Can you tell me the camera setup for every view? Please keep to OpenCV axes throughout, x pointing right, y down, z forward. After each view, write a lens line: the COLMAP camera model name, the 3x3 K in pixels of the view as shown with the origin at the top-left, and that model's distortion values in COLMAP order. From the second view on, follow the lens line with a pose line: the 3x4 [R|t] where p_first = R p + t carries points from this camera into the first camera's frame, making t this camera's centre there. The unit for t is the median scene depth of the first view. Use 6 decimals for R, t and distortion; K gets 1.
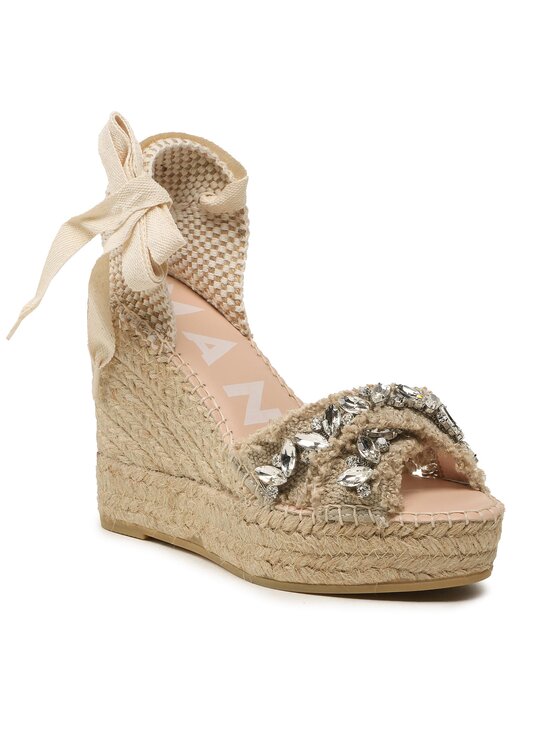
lens RADIAL K [[2366.5, 0, 279.9], [0, 2366.5, 373.6], [0, 0, 1]] dist [0.161994, 0.000000]
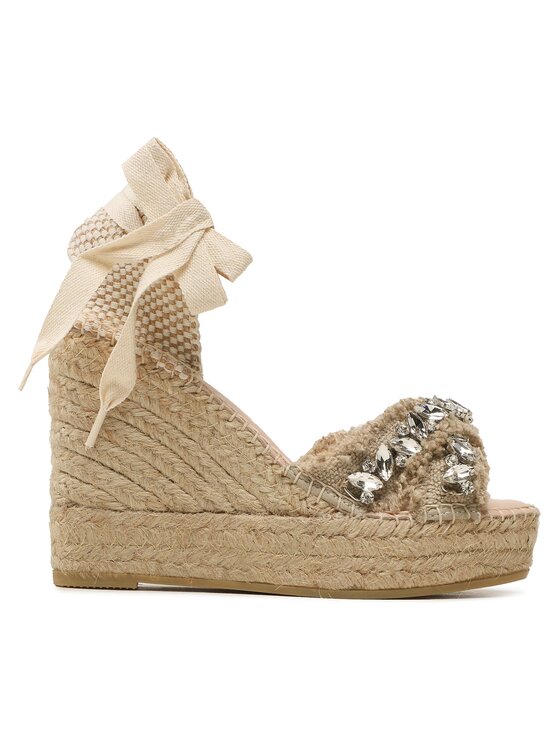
lens RADIAL K [[2366.5, 0, 279.5], [0, 2366.5, 372.2], [0, 0, 1]] dist [0.161994, 0.000000]
pose [[0.823927, -0.010150, 0.566605, -0.593441], [0.095824, 0.987937, -0.121645, 0.113276], [-0.558536, 0.154521, 0.814961, 0.181991]]
